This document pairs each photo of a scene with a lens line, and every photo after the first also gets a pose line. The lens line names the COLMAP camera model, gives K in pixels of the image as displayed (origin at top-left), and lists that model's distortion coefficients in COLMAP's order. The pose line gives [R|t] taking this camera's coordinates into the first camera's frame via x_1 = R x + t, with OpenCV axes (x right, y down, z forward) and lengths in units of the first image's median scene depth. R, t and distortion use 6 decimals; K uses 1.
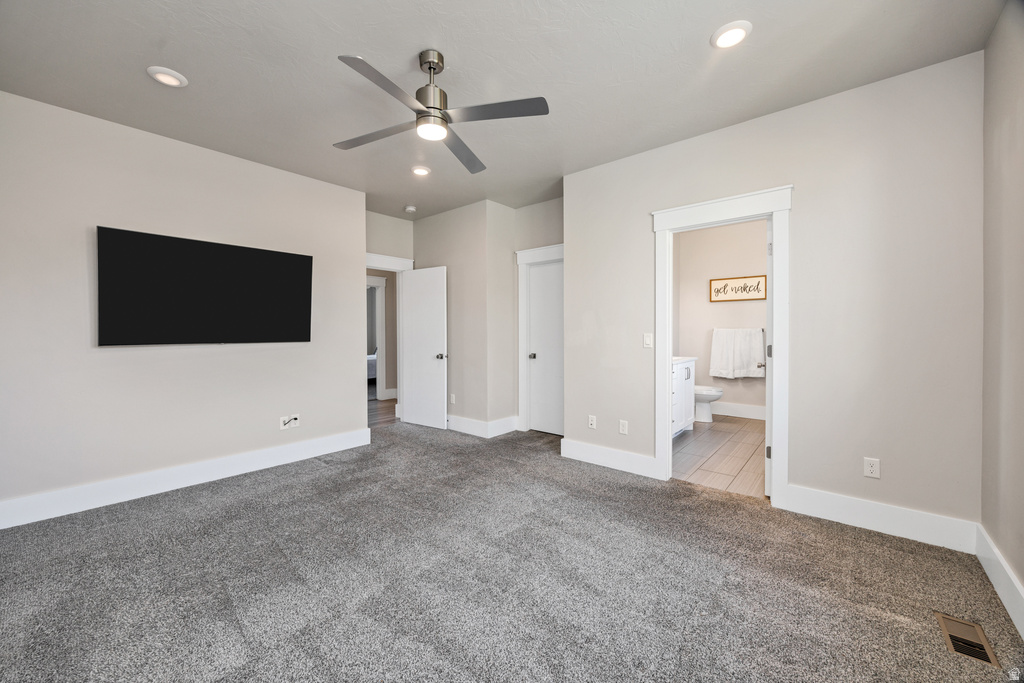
lens RADIAL K [[399.9, 0, 508.2], [0, 399.9, 334.7], [0, 0, 1]] dist [0.000593, 0.000013]
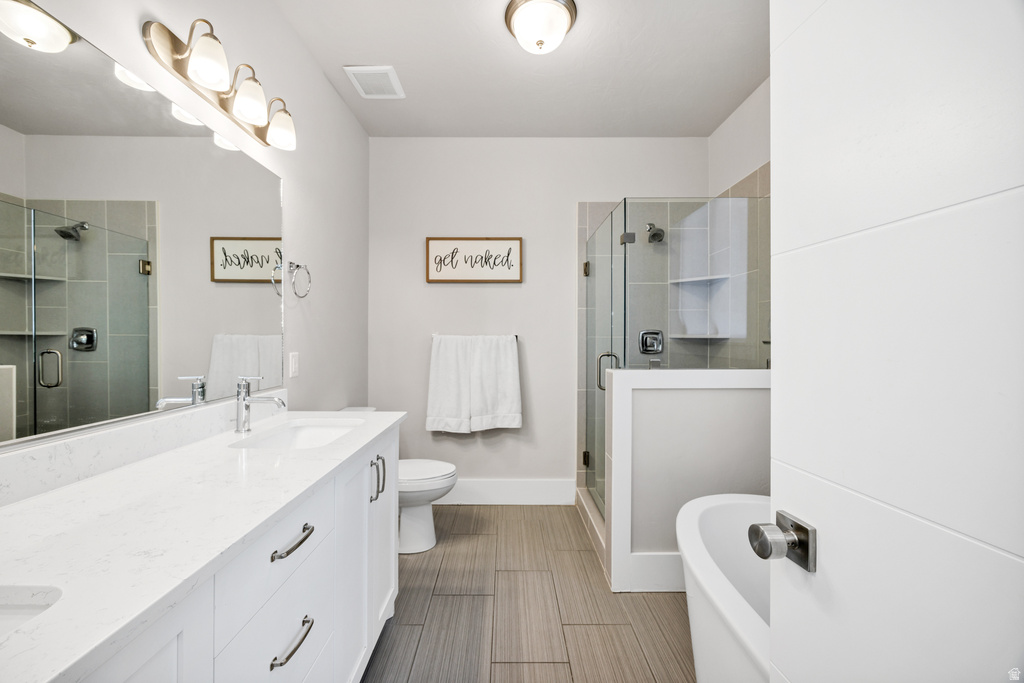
lens RADIAL K [[399.9, 0, 509.6], [0, 399.9, 339.0], [0, 0, 1]] dist [0.000593, 0.000013]
pose [[0.761691, 0.004117, 0.647927, 0.271855], [-0.004660, 0.999989, -0.000876, -0.010156], [-0.647924, -0.002352, 0.761702, 0.577484]]
